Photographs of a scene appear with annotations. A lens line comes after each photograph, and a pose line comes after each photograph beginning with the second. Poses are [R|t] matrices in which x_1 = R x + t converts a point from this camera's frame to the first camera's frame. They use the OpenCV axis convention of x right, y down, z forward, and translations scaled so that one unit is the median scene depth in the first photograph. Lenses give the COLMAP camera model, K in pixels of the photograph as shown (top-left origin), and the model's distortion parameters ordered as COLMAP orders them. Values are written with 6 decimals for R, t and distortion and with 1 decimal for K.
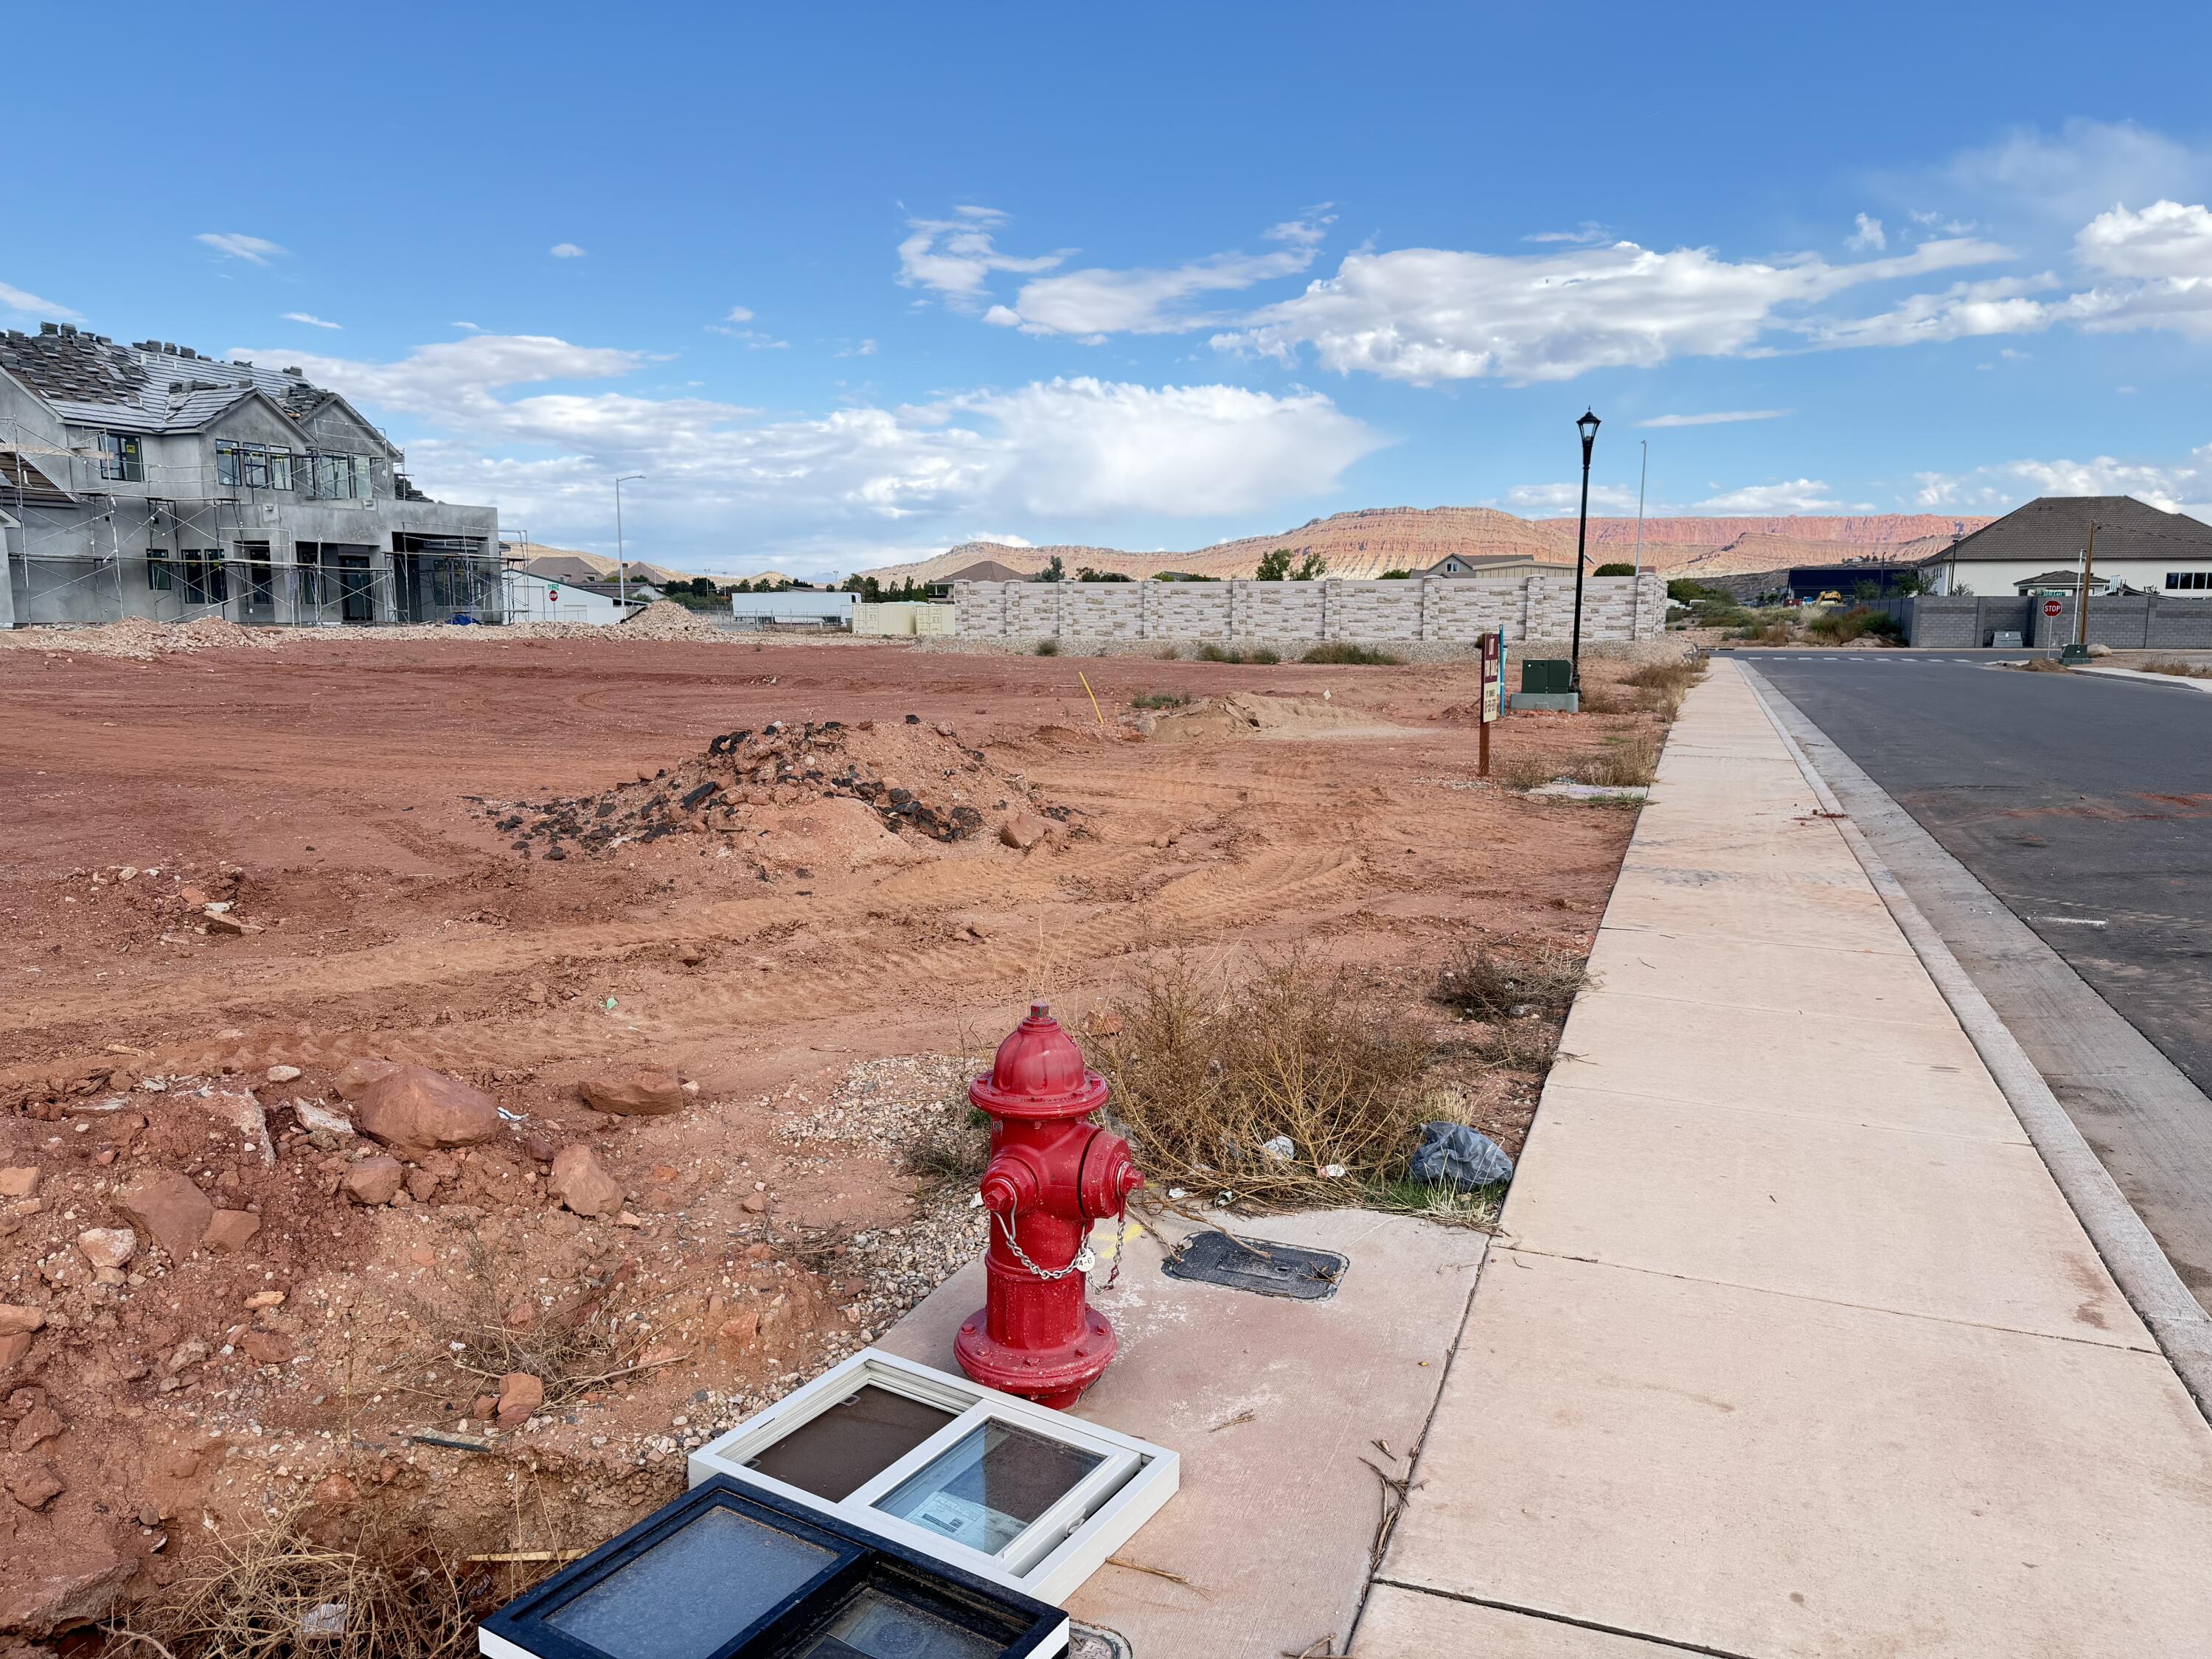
lens RADIAL K [[1522.8, 0, 1169.3], [0, 1522.8, 834.9], [0, 0, 1]] dist [0.033931, -0.061011]
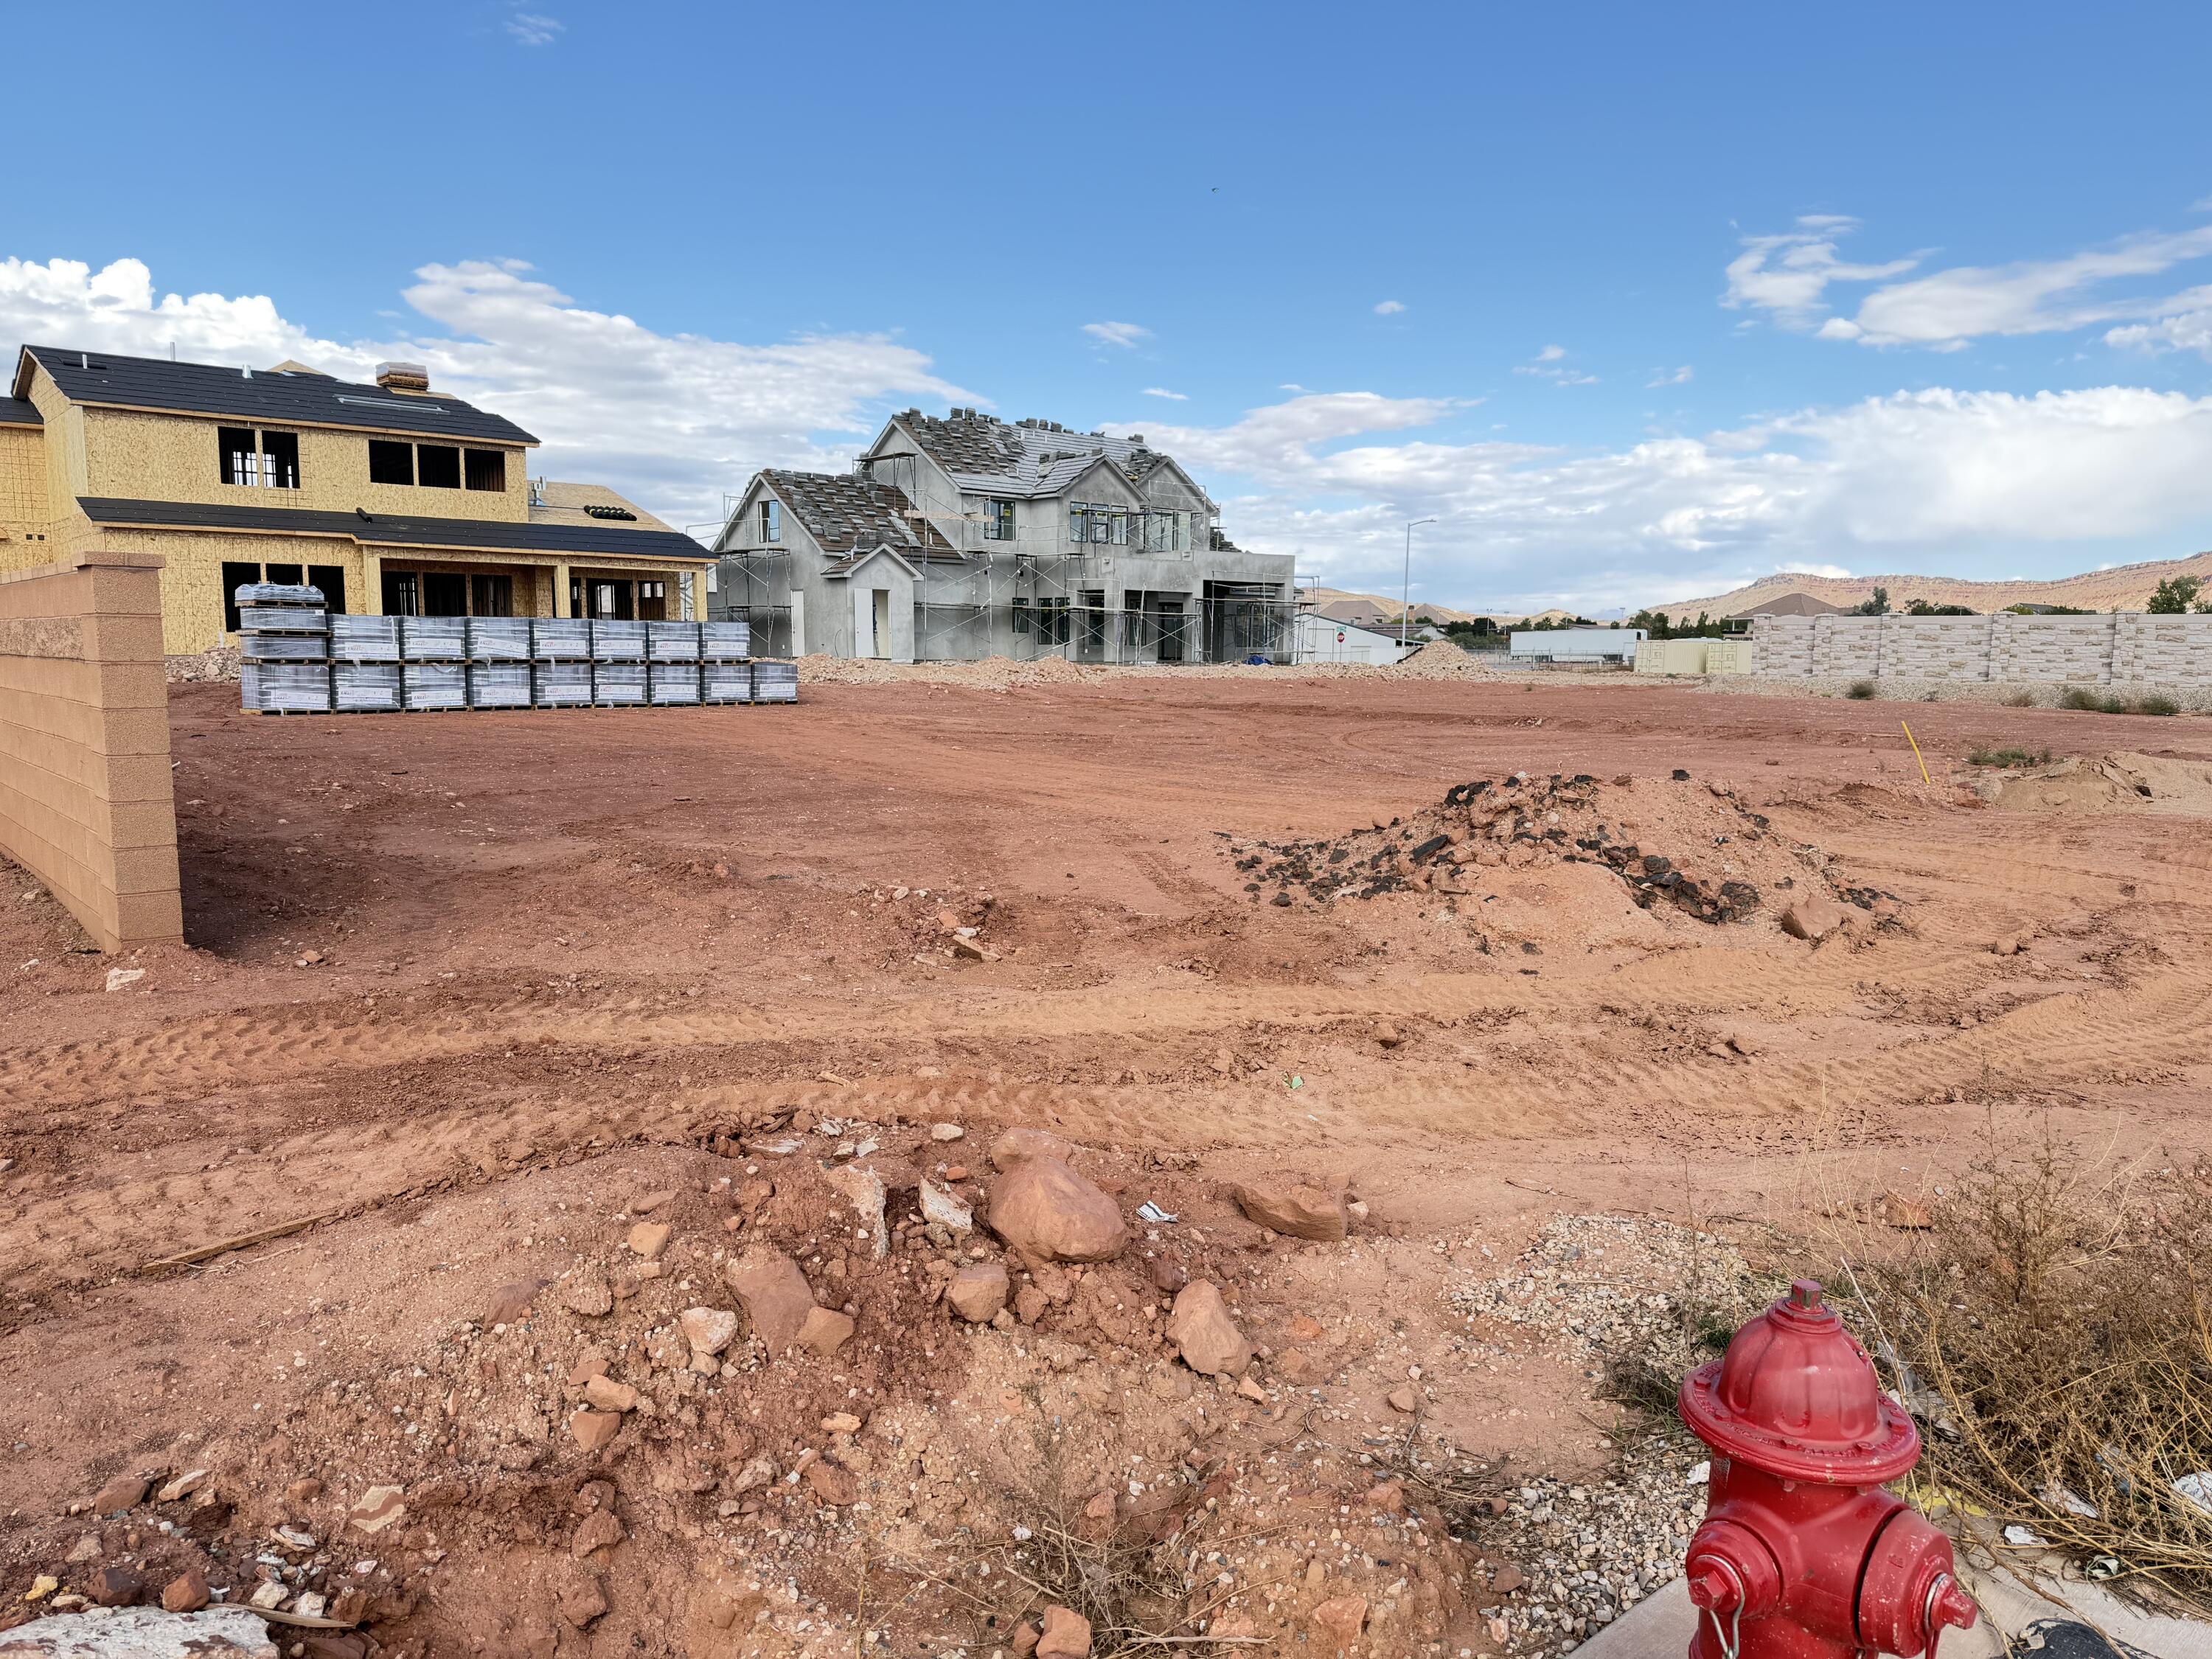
lens RADIAL K [[1505.7, 0, 1135.7], [0, 1505.7, 830.0], [0, 0, 1]] dist [0.176642, -0.341688]
pose [[0.868418, 0.059877, -0.492204, -0.008164], [-0.073540, 0.997257, -0.008434, -0.016293], [0.490348, 0.043521, 0.870439, 0.103356]]
